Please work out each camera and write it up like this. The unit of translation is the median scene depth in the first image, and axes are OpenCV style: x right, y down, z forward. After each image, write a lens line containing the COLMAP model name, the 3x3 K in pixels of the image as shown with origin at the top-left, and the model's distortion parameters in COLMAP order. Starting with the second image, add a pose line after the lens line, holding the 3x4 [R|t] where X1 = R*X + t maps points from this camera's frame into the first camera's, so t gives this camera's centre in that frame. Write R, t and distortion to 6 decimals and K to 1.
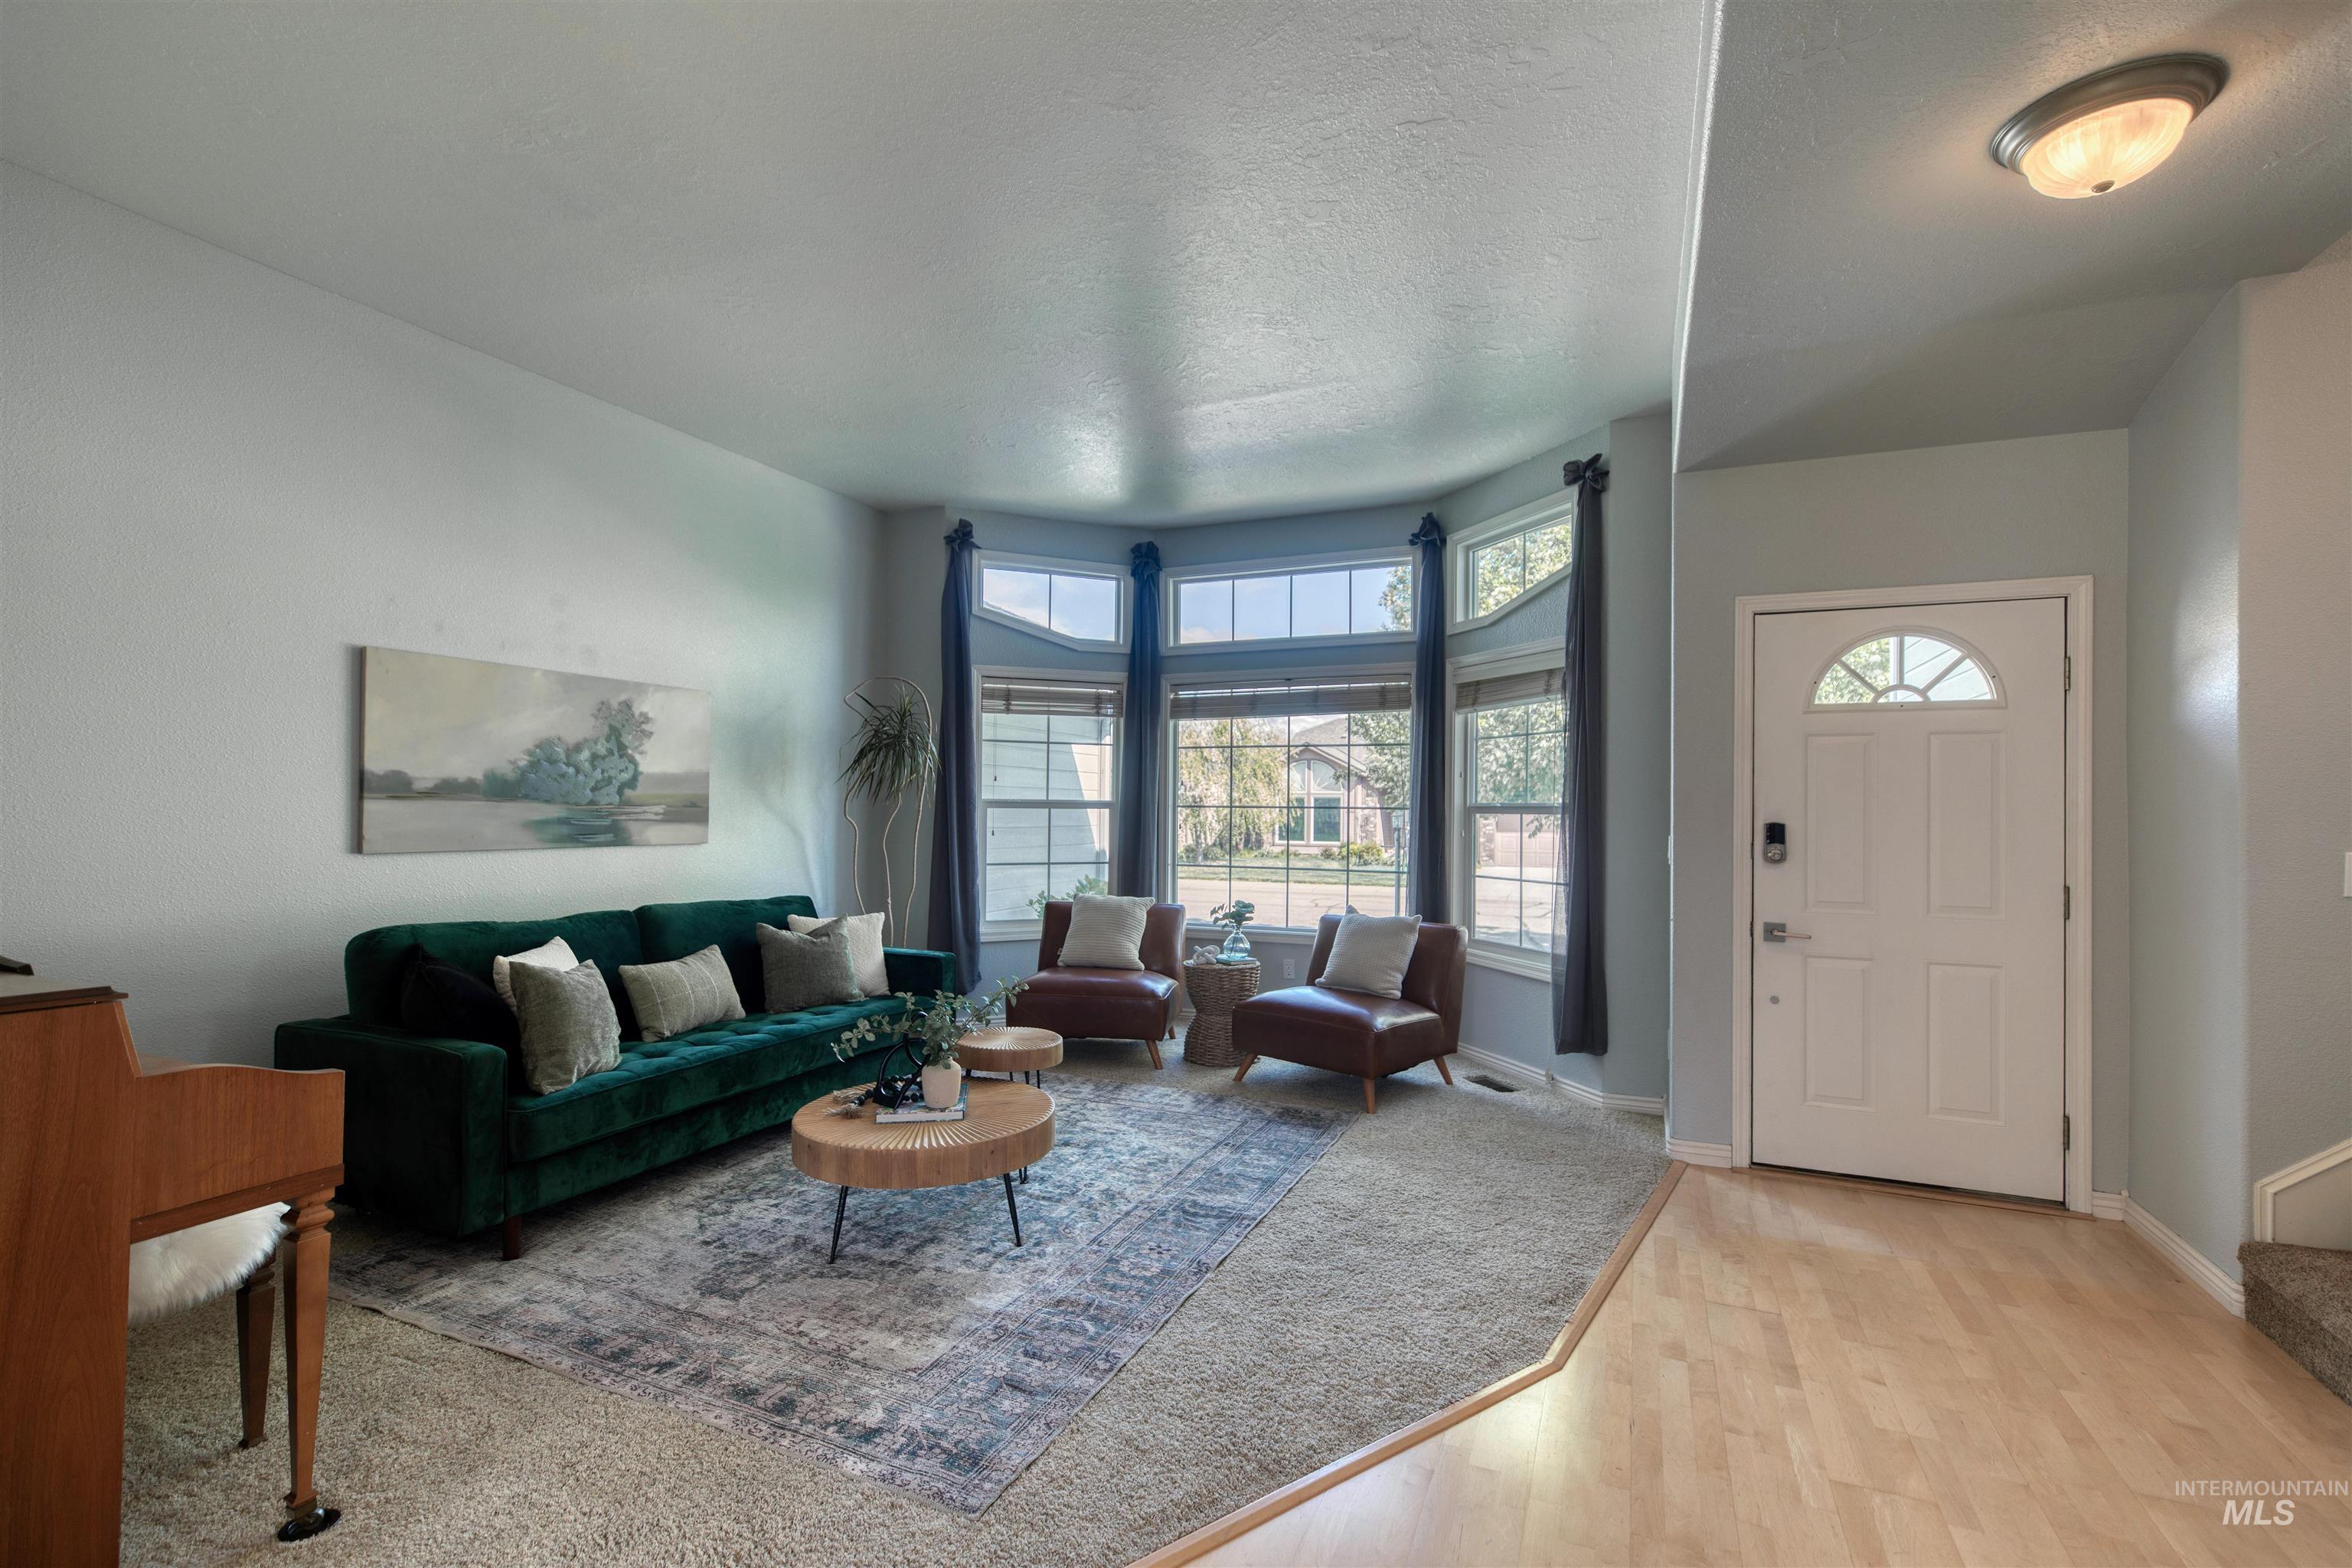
lens RADIAL K [[1056.2, 0, 1206.8], [0, 1056.2, 809.7], [0, 0, 1]] dist [0.004801, -0.001491]
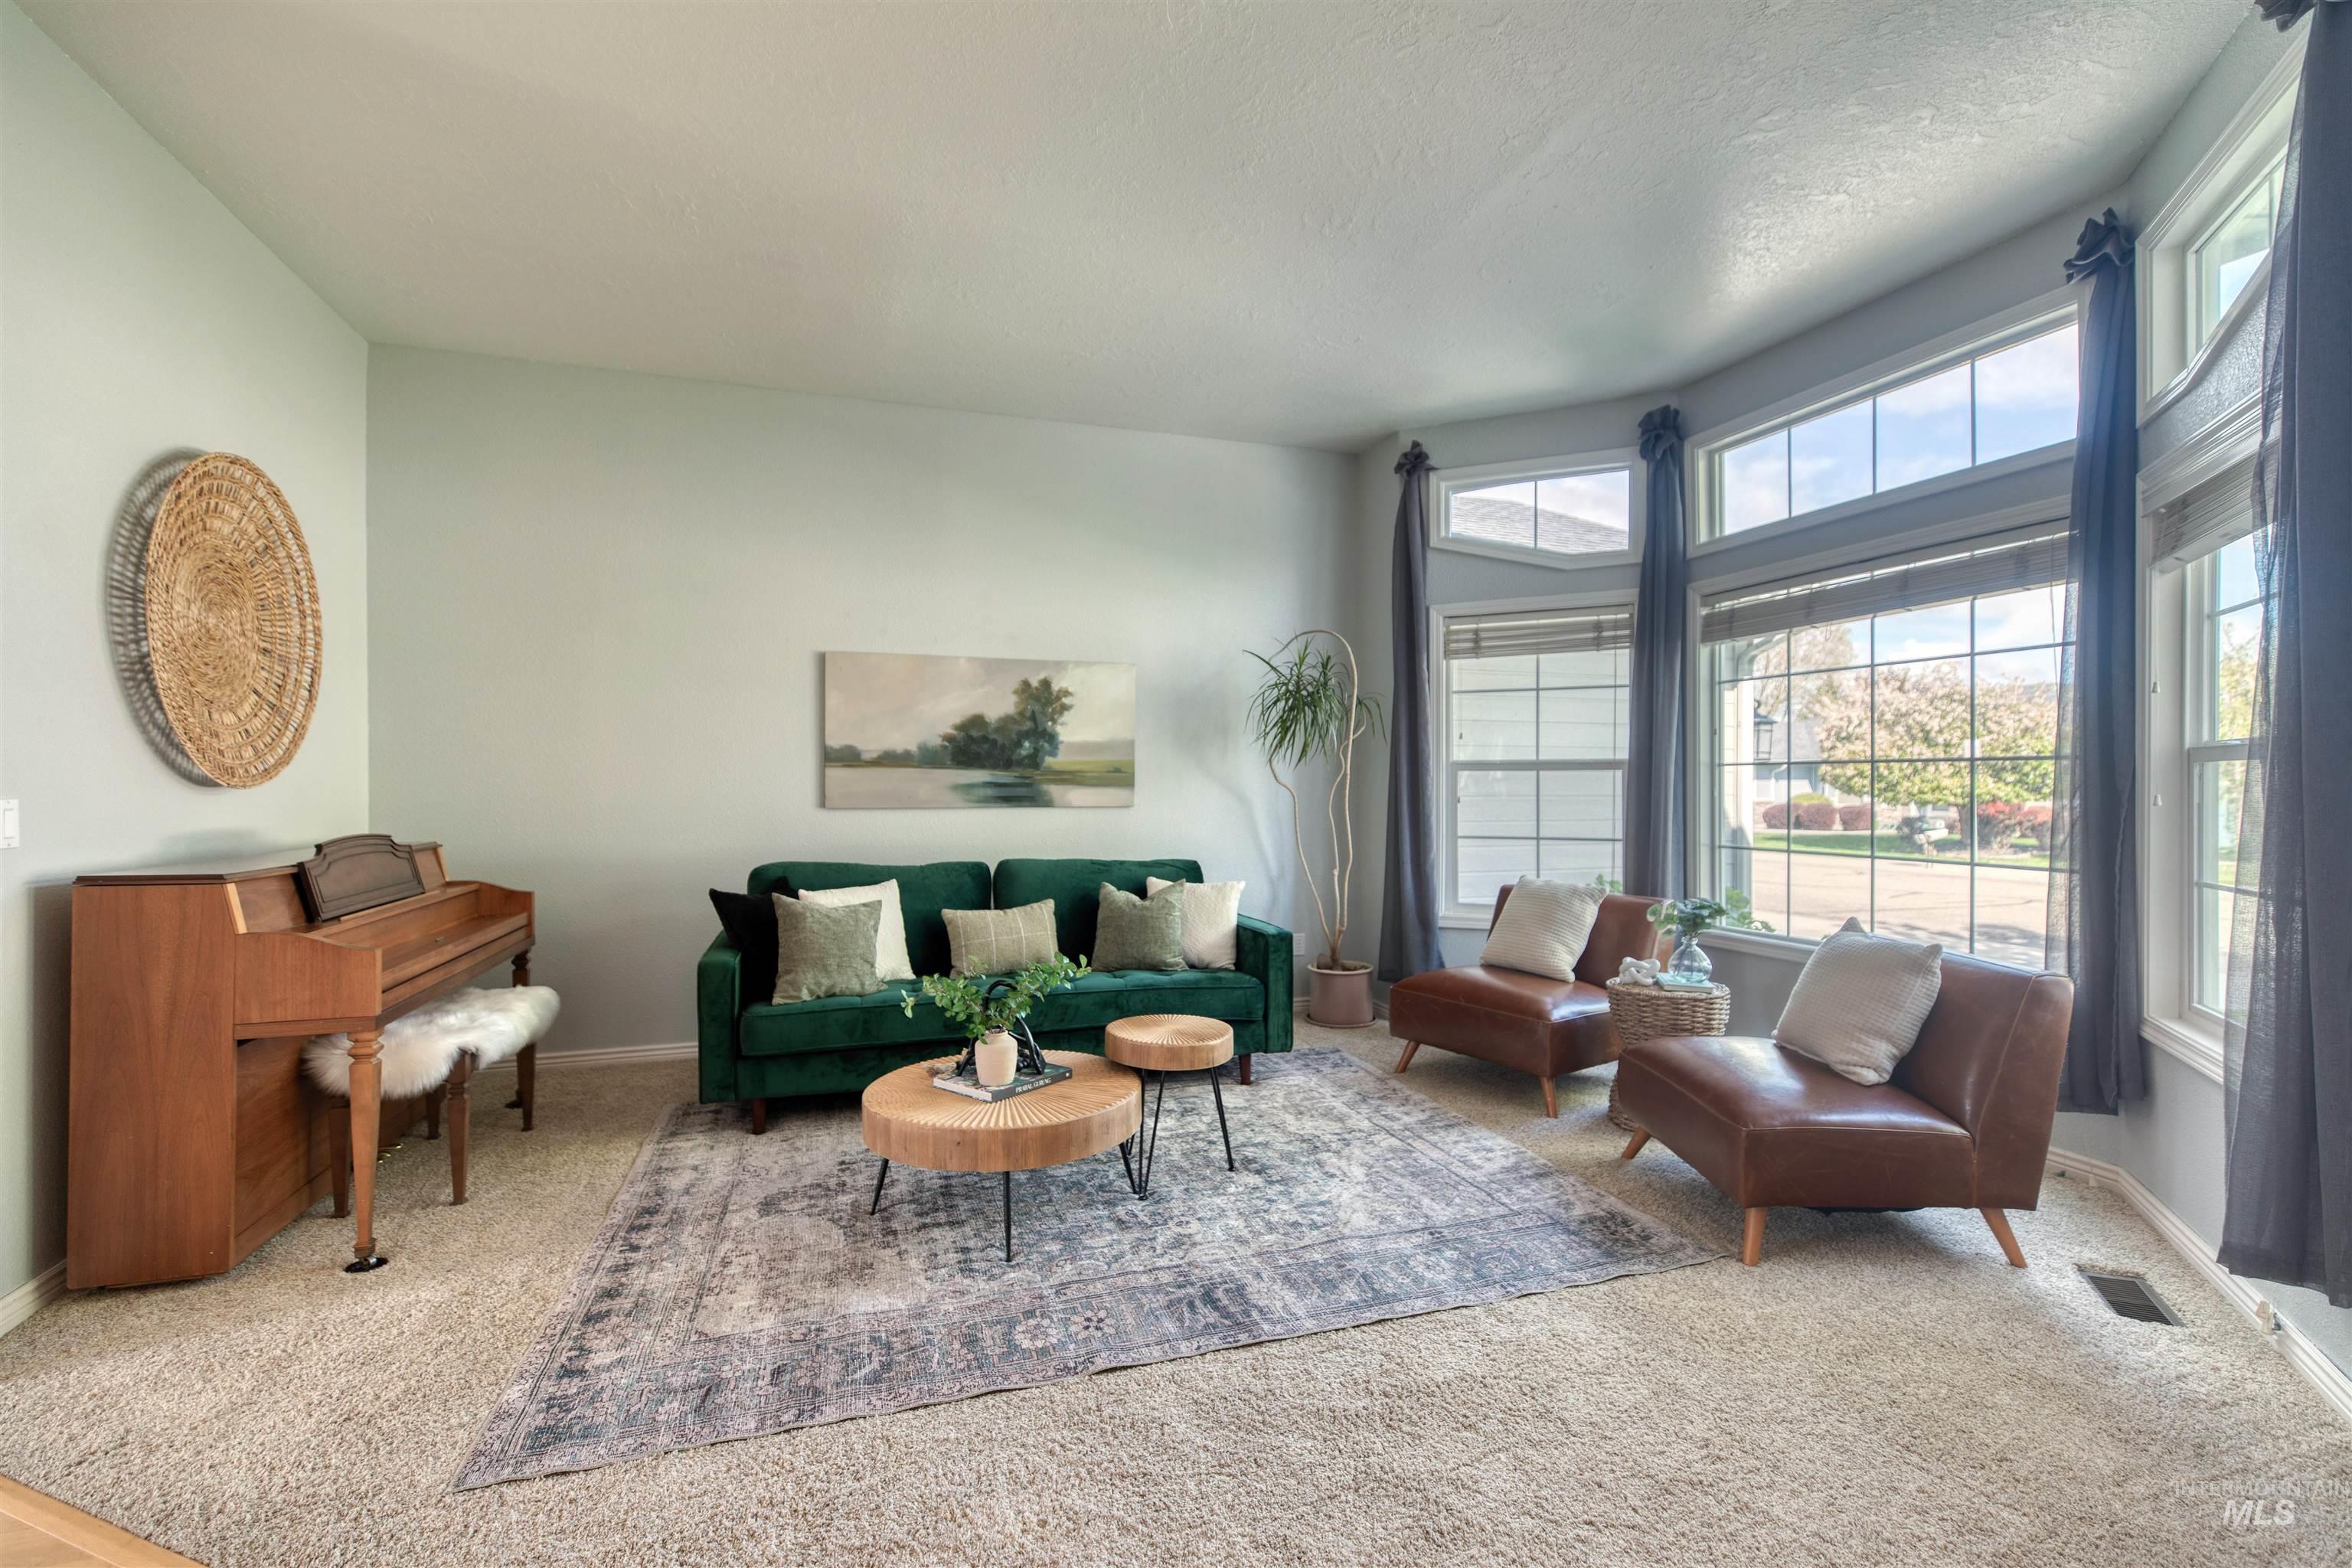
lens RADIAL K [[1056.2, 0, 1164.7], [0, 1056.2, 792.8], [0, 0, 1]] dist [0.004801, -0.001491]
pose [[0.660496, -0.003720, -0.750820, 0.399255], [0.006849, 0.999976, 0.001071, 0.019454], [0.750798, -0.005850, 0.660506, 0.371816]]
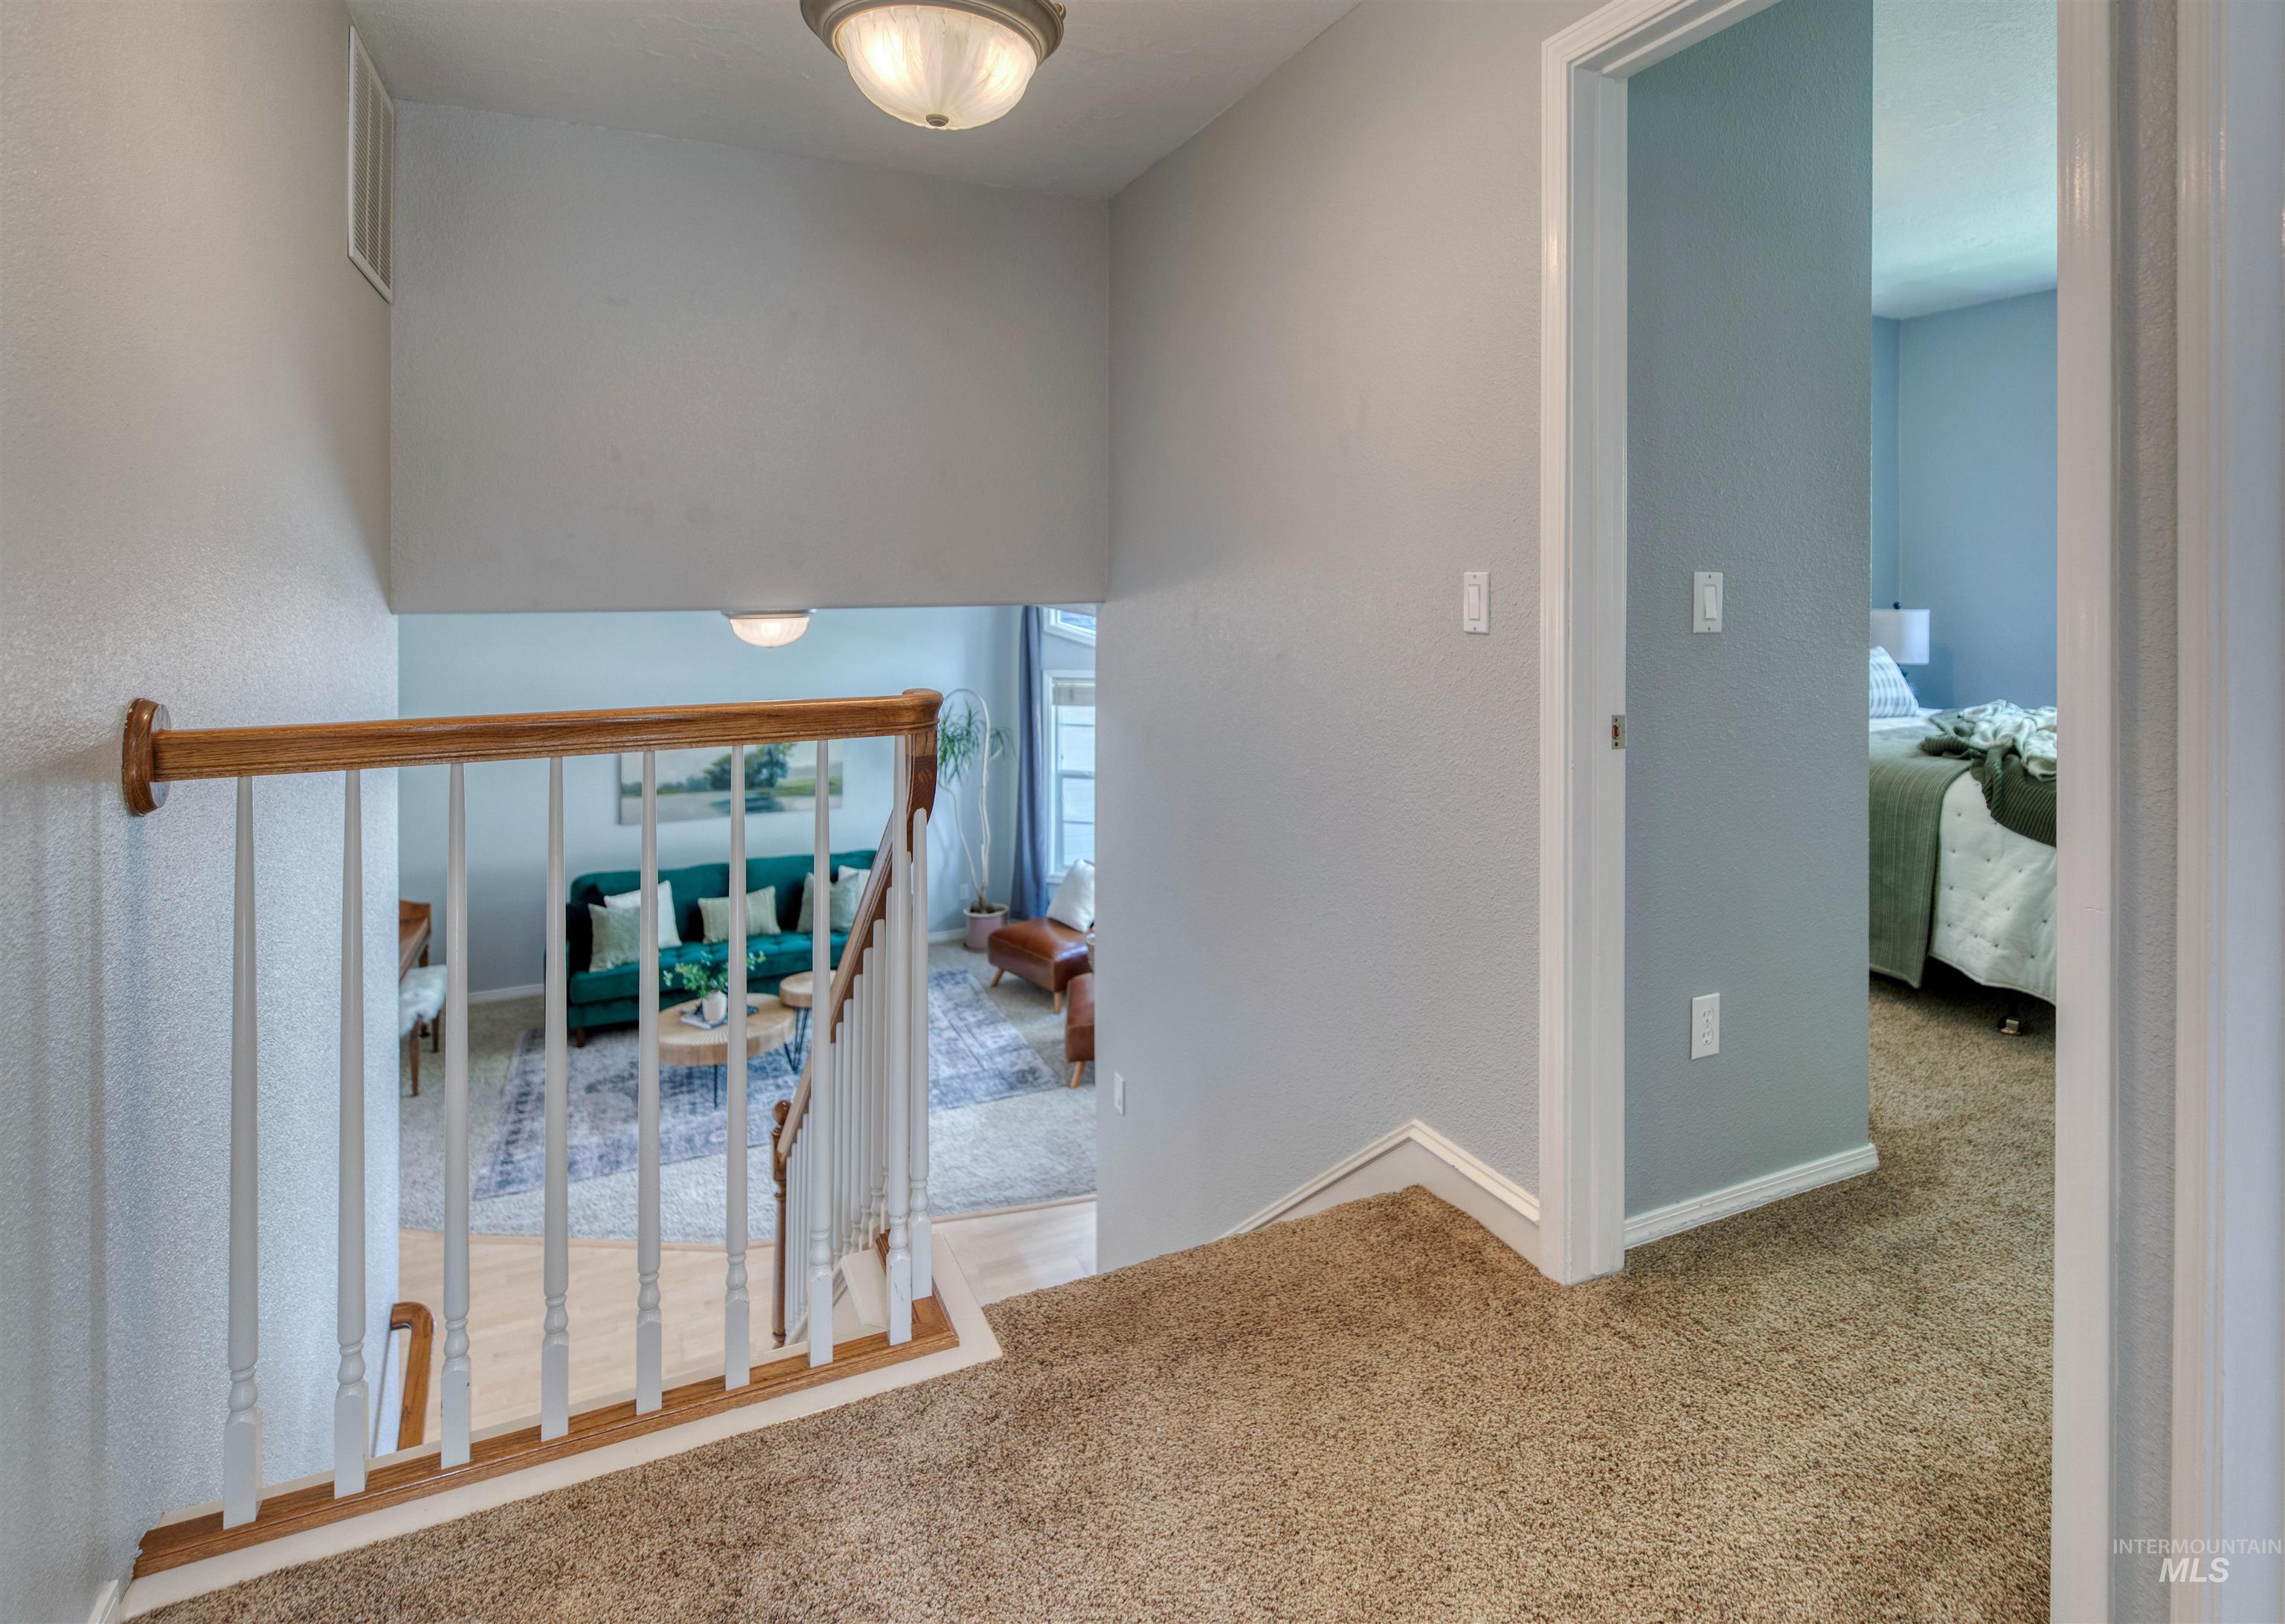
lens RADIAL K [[1206.6, 0, 1210.1], [0, 1206.6, 594.6], [0, 0, 1]] dist [-0.004936, -0.000613]
pose [[0.761368, -0.005404, -0.648298, 1.274953], [0.006486, 0.999979, -0.000718, -0.321836], [0.648288, -0.003658, 0.761387, -0.008634]]
